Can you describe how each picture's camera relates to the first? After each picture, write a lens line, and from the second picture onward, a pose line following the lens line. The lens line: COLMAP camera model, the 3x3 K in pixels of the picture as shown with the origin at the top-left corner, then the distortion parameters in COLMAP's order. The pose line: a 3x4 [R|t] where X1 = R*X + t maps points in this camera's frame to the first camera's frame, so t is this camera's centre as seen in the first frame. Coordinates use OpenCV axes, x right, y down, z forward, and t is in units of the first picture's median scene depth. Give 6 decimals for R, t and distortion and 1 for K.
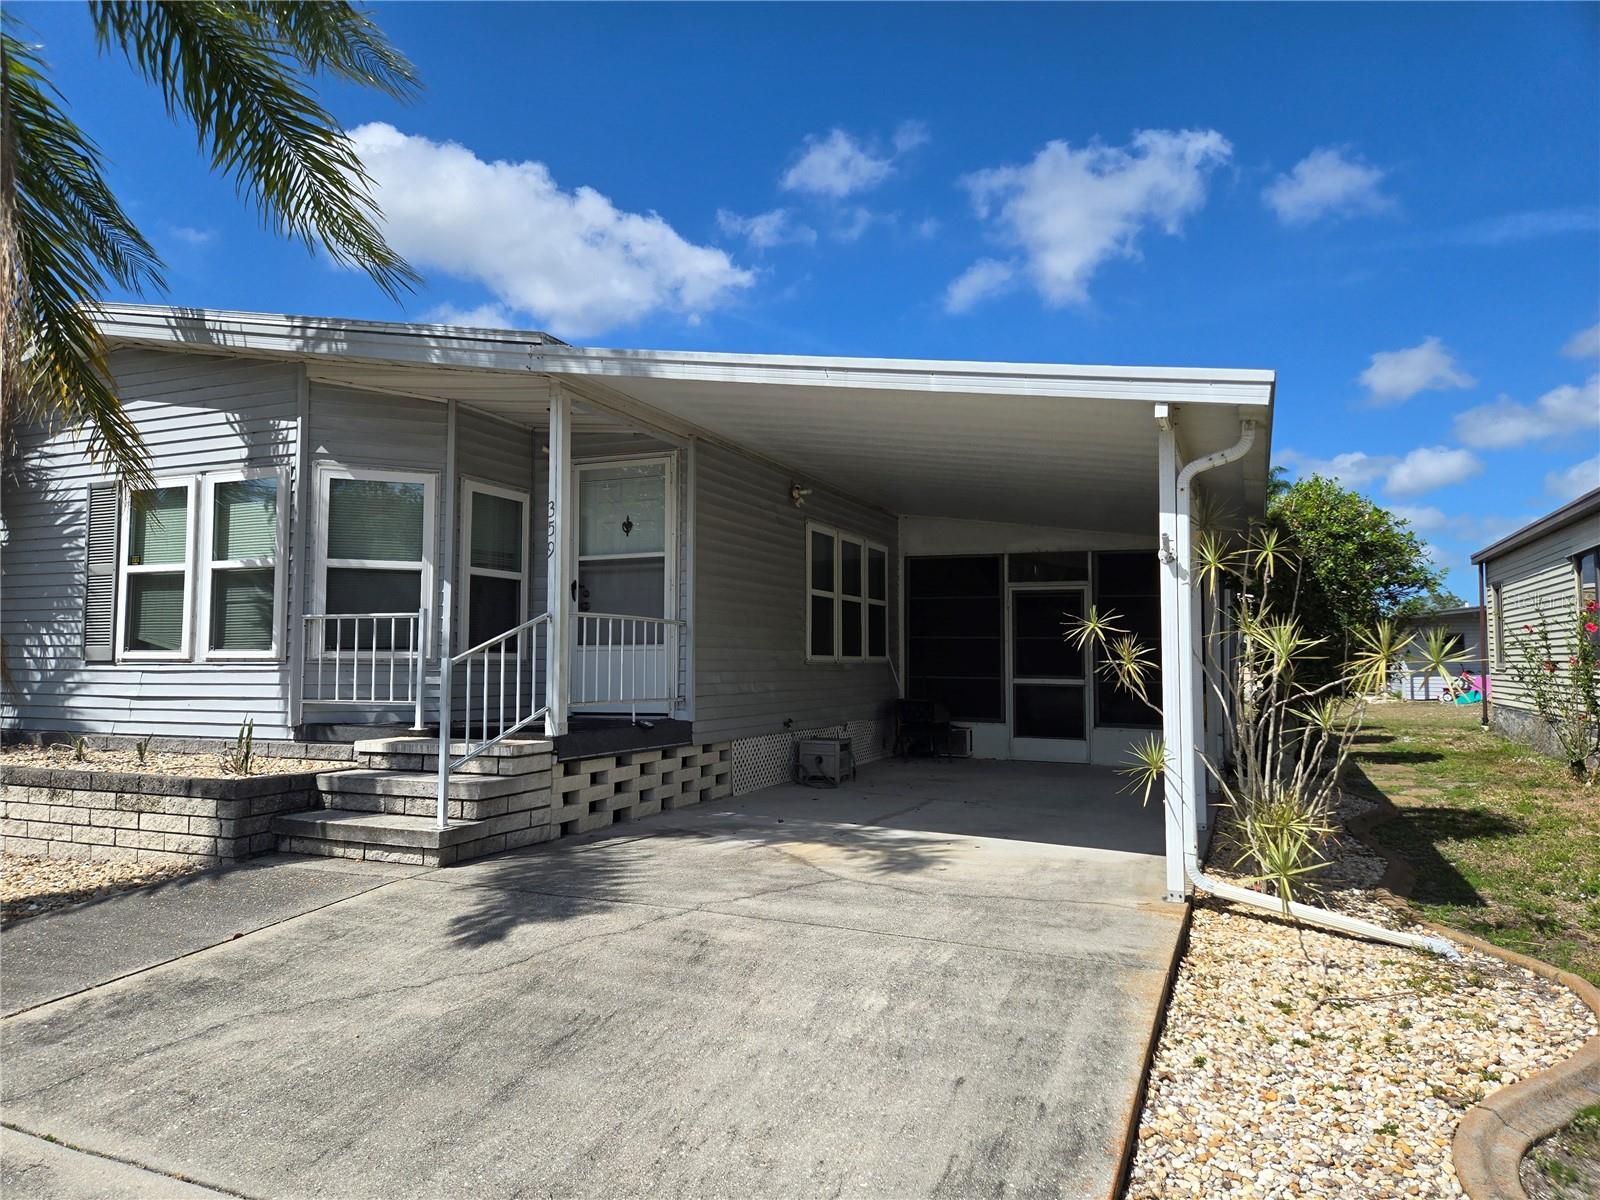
lens RADIAL K [[1061.7, 0, 800.0], [0, 1061.7, 600.0], [0, 0, 1]] dist [0.033318, -0.001945]
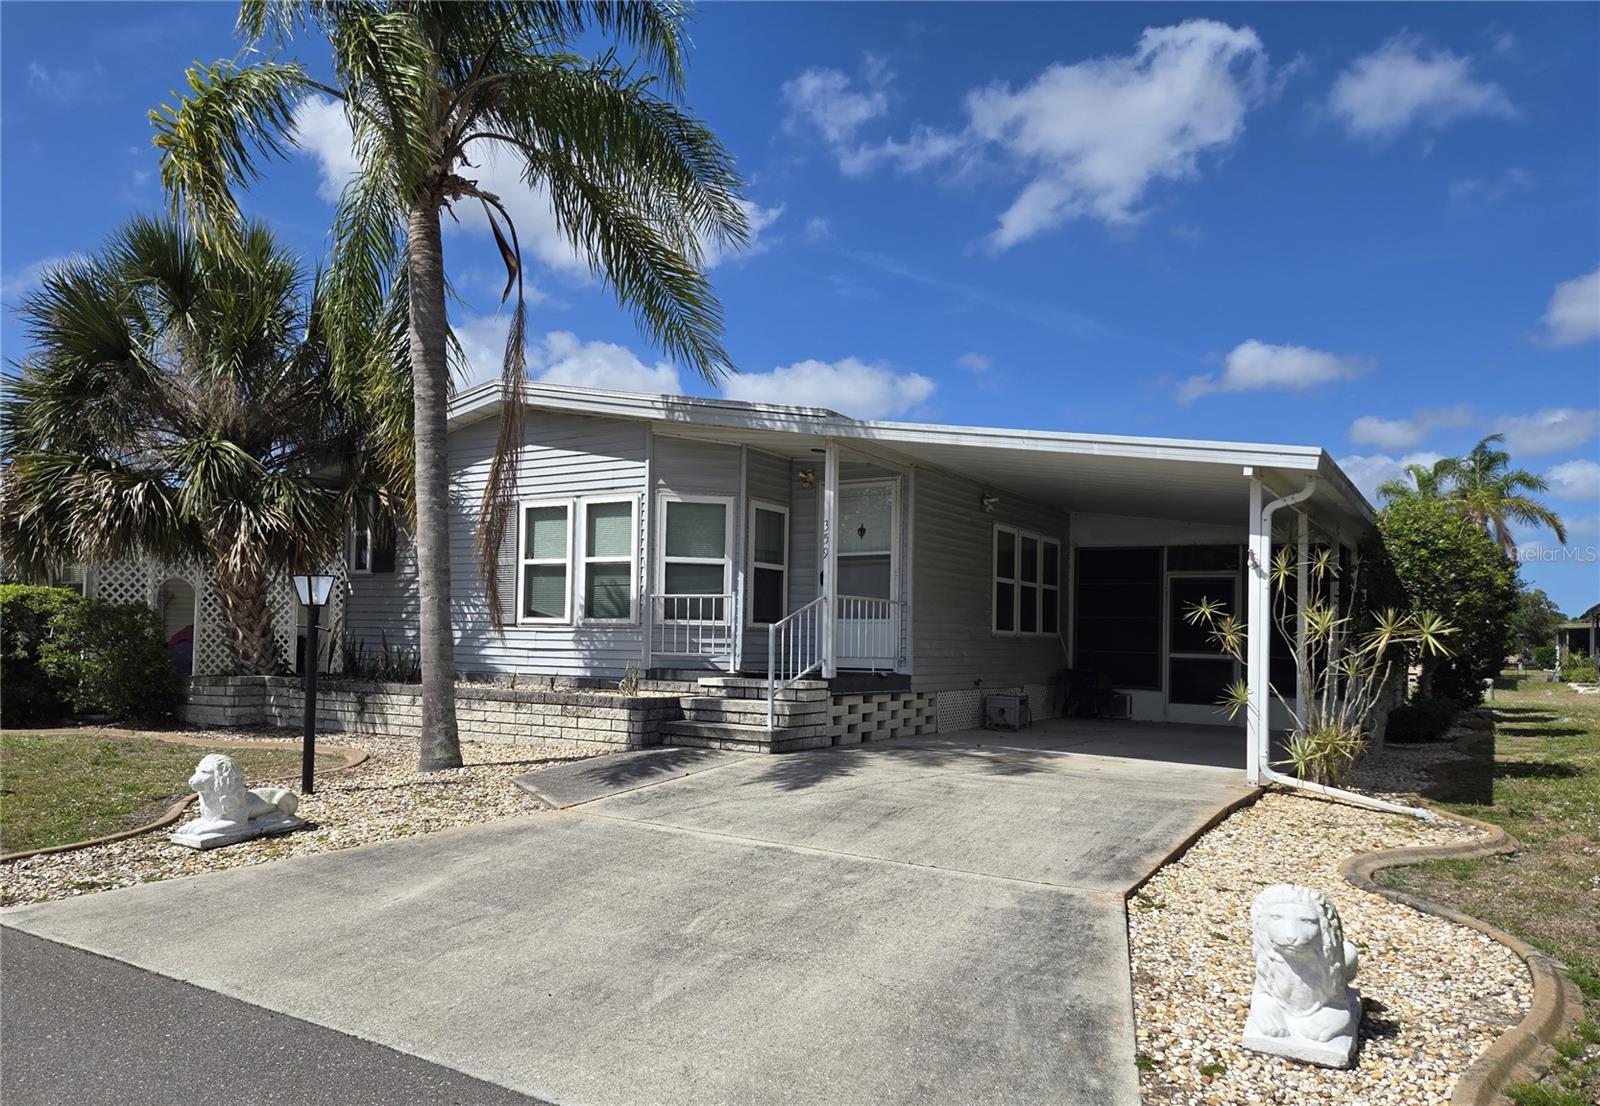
lens RADIAL K [[1116.0, 0, 752.9], [0, 1116.0, 612.2], [0, 0, 1]] dist [0.040779, -0.003521]
pose [[0.983560, 0.013275, -0.180092, -0.044159], [-0.007587, 0.999452, 0.032233, -0.011789], [0.180421, -0.030337, 0.983122, -0.454936]]
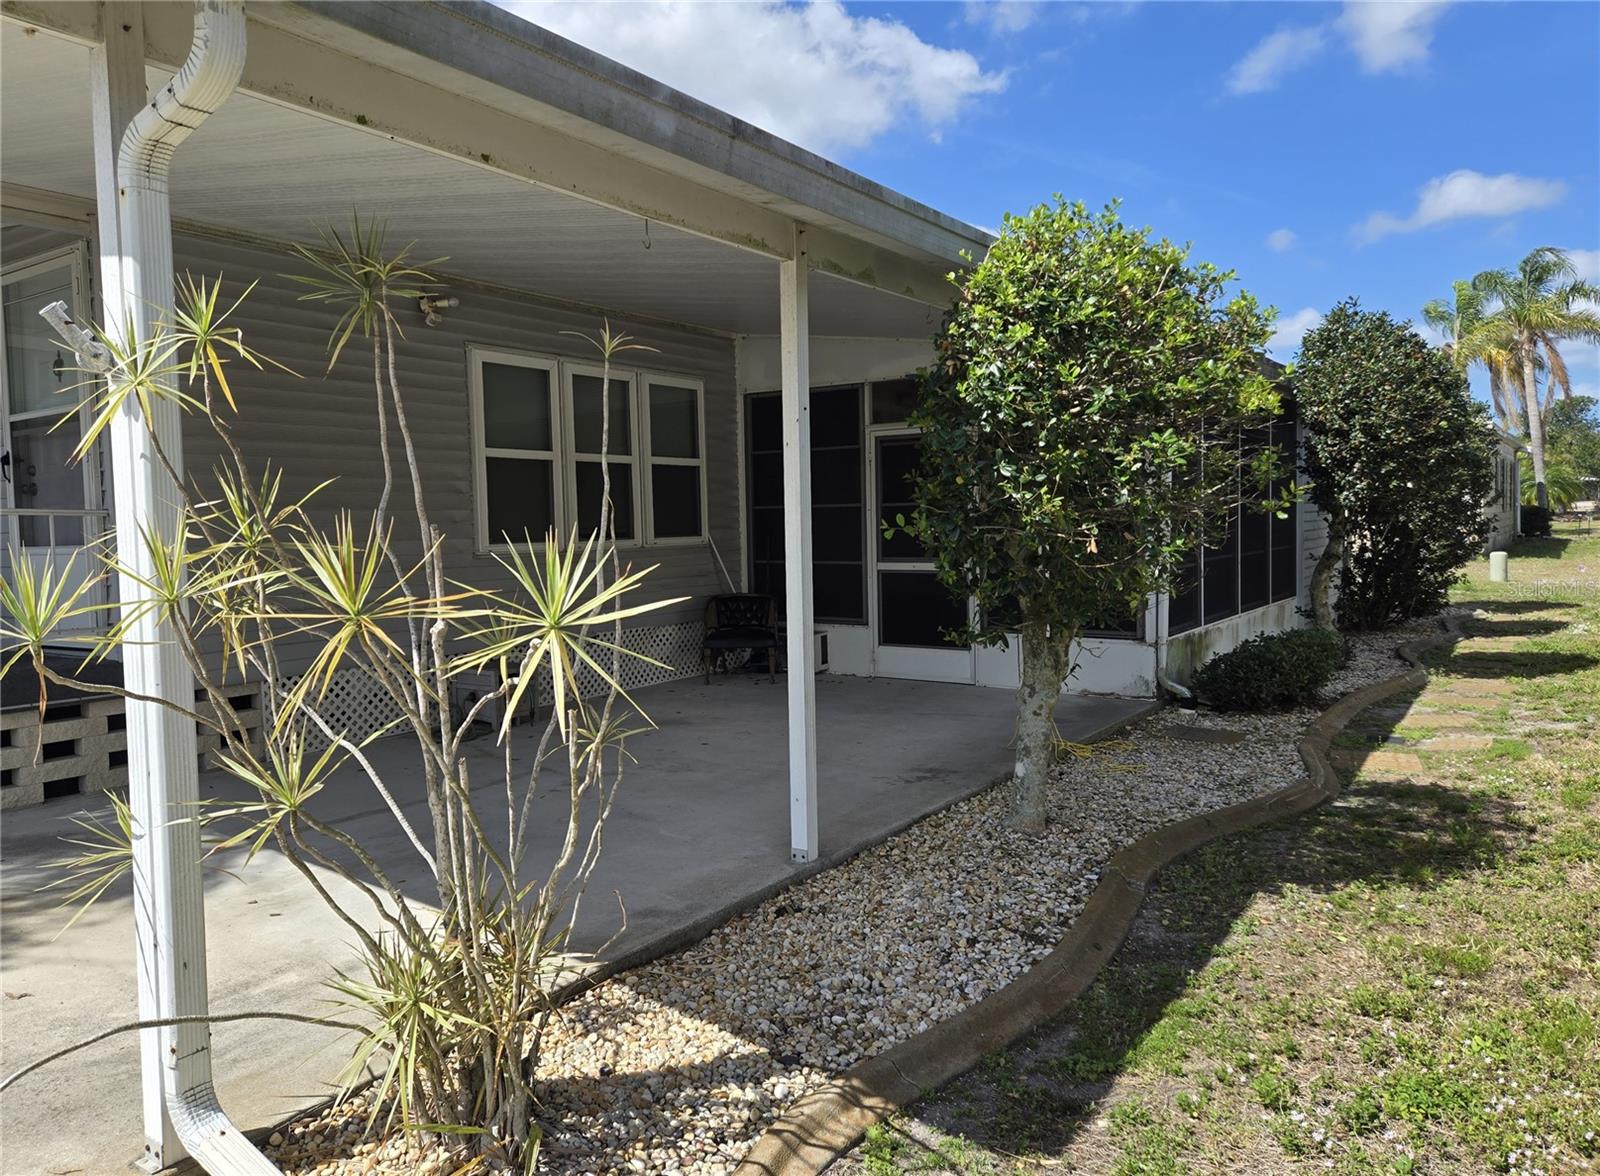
lens RADIAL K [[1124.6, 0, 800.0], [0, 1124.6, 588.0], [0, 0, 1]] dist [0.039329, -0.001450]
pose [[0.978439, -0.014429, -0.206029, 0.466799], [0.038986, 0.992527, 0.115633, 0.003804], [0.202821, -0.121172, 0.971690, 0.413047]]
